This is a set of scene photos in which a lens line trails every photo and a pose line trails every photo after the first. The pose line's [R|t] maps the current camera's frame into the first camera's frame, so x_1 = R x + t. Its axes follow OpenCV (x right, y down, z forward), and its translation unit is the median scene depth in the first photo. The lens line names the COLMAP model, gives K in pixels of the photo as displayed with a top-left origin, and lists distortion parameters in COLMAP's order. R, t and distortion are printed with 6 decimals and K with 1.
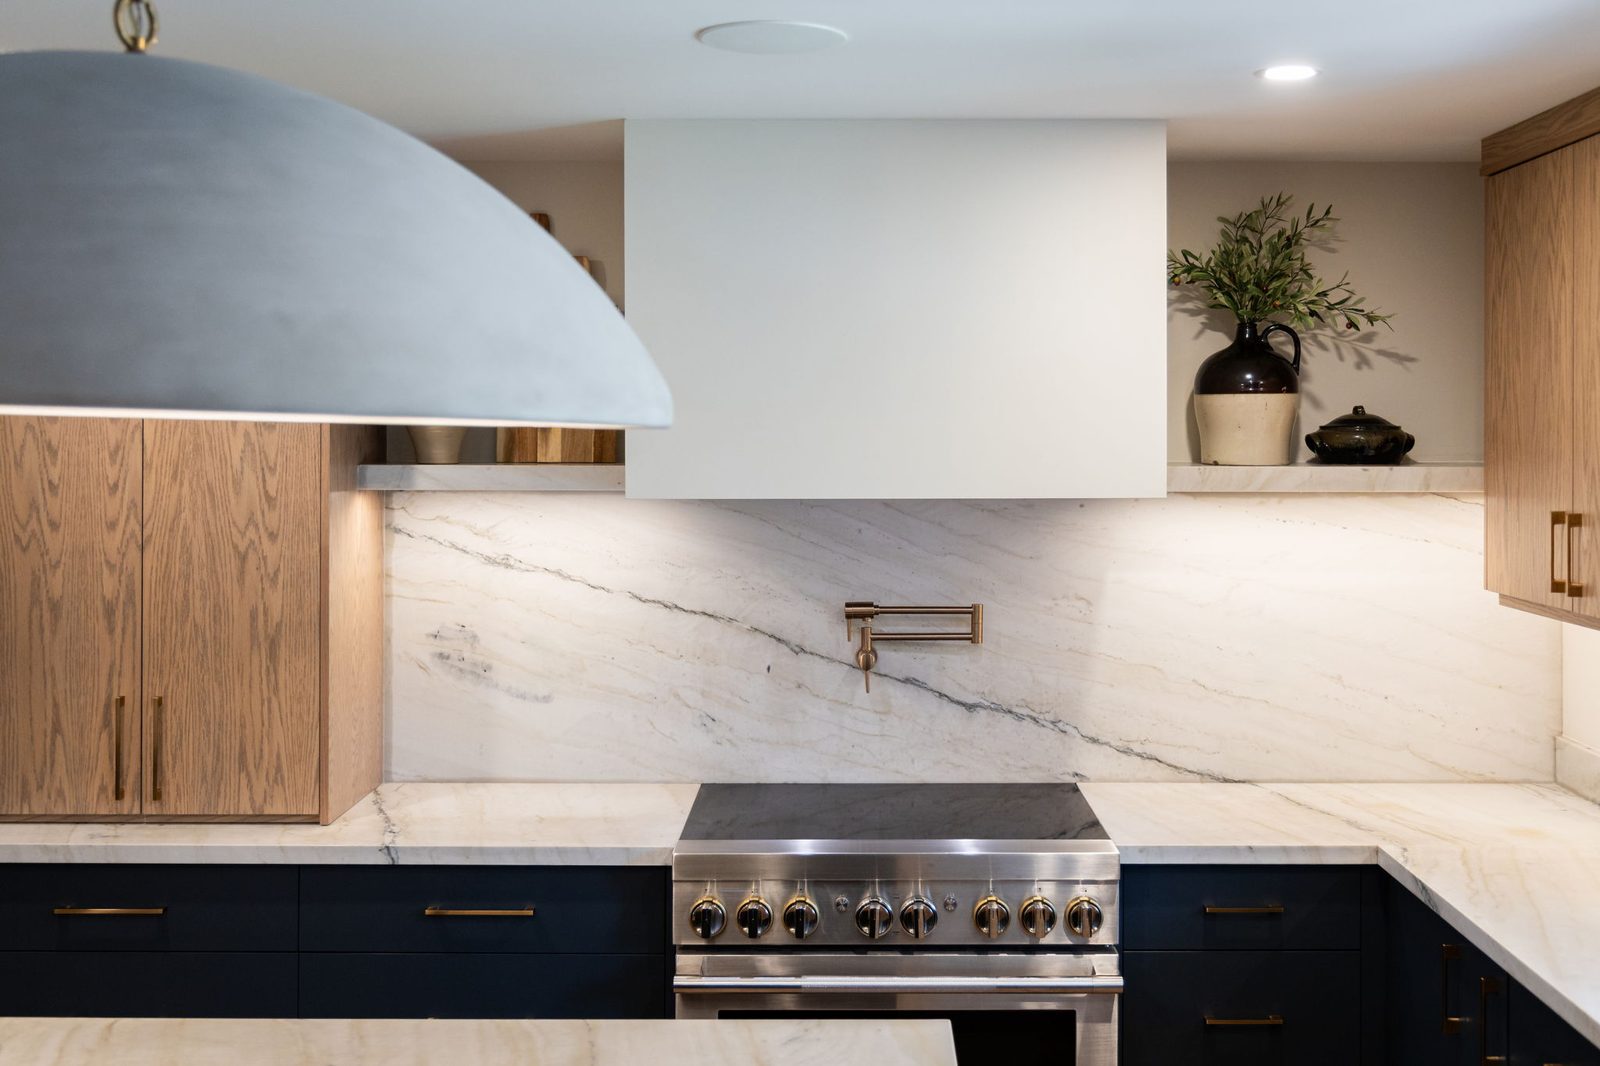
lens RADIAL K [[1712.6, 0, 912.2], [0, 1712.6, 450.4], [0, 0, 1]] dist [-0.002065, 0.000000]
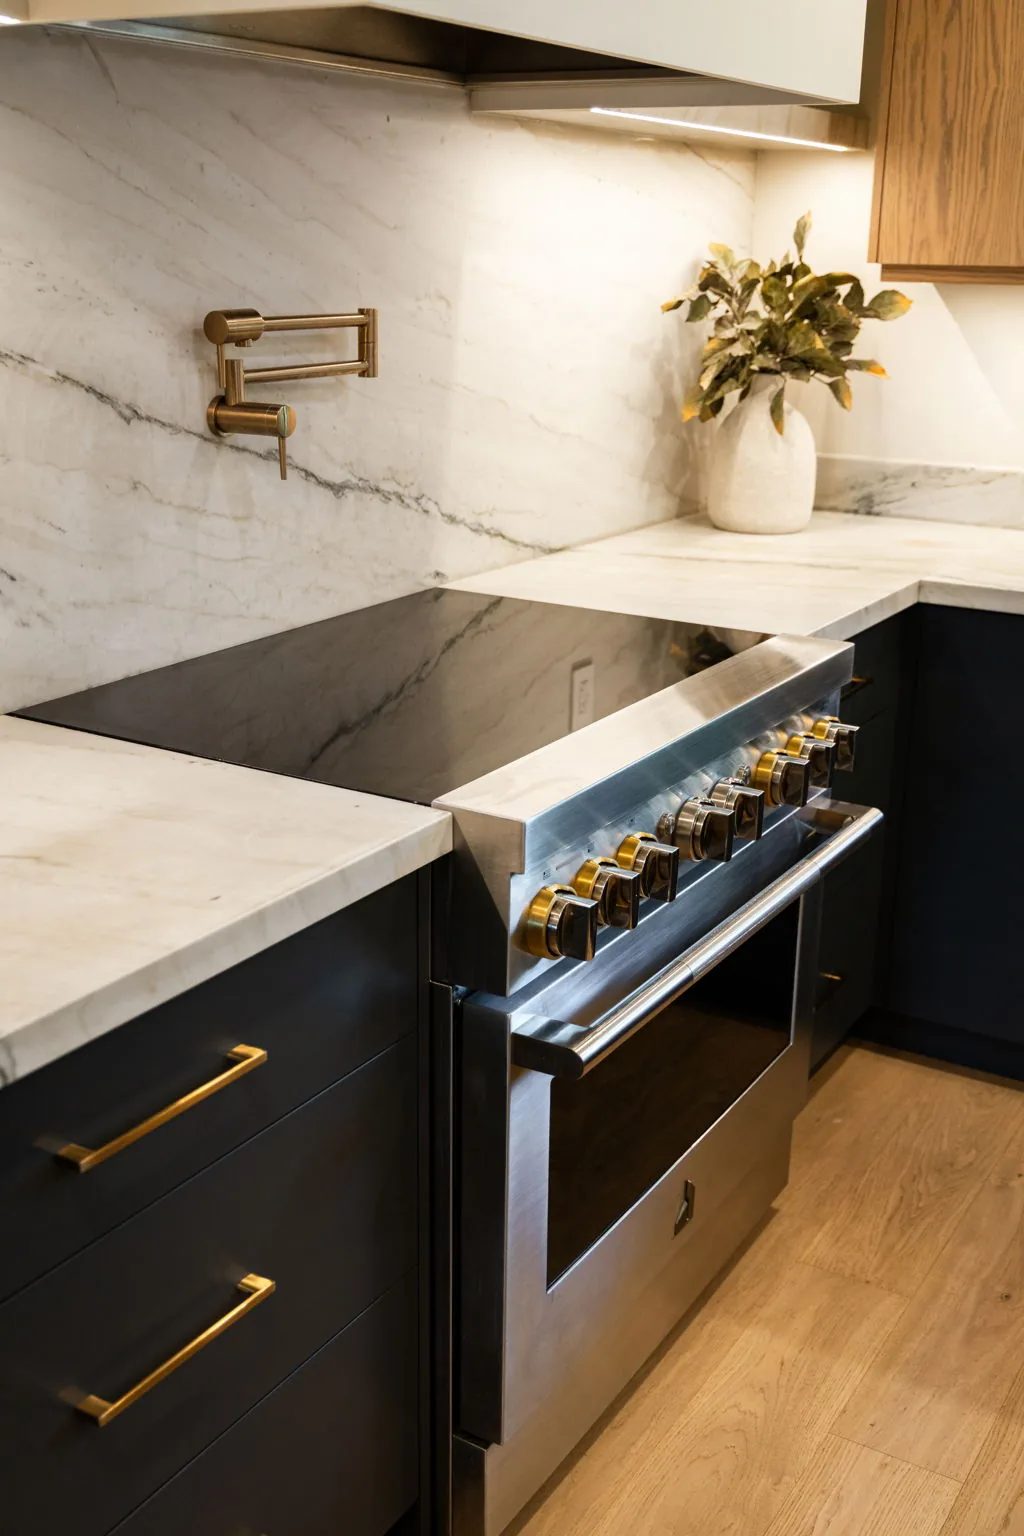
lens RADIAL K [[1653.9, 0, 518.7], [0, 1653.9, 760.5], [0, 0, 1]] dist [0.002321, 0.000000]
pose [[0.537781, -0.246819, 0.806146, -0.423645], [-0.007292, 0.954789, 0.297193, 0.068909], [-0.843053, -0.165703, 0.511668, 0.642504]]
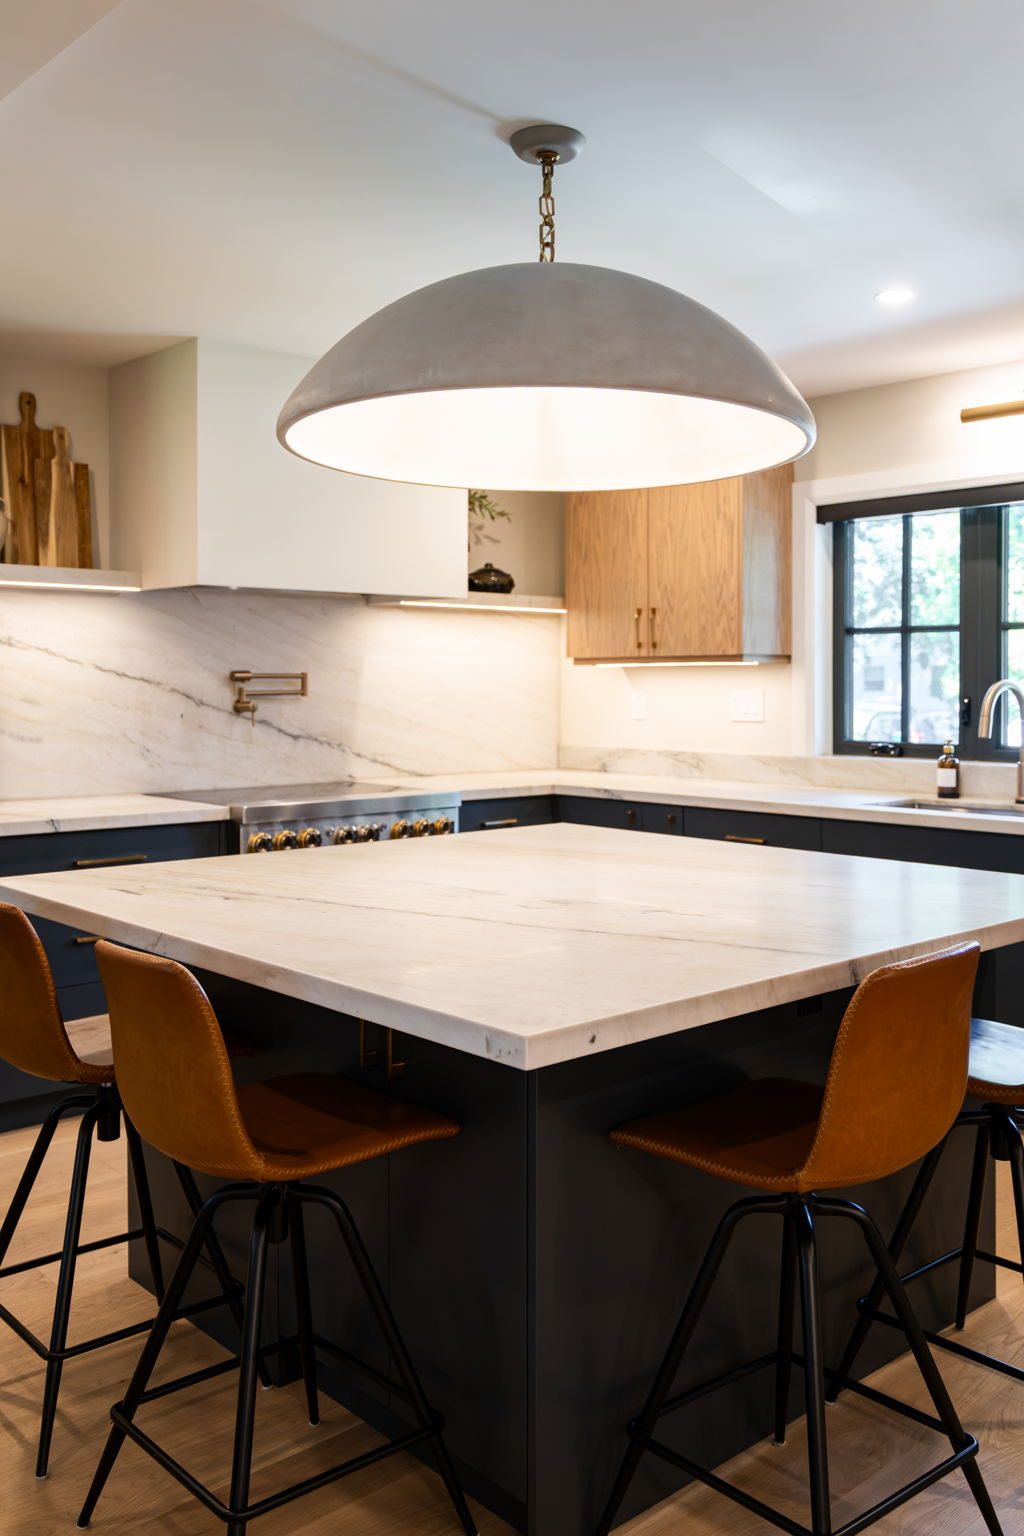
lens RADIAL K [[1291.3, 0, 519.9], [0, 1291.3, 691.1], [0, 0, 1]] dist [-0.013714, 0.001939]
pose [[0.754457, -0.007892, 0.656302, -0.610072], [0.009542, 0.999954, 0.001055, 0.107948], [-0.656280, 0.005467, 0.754498, -0.057316]]
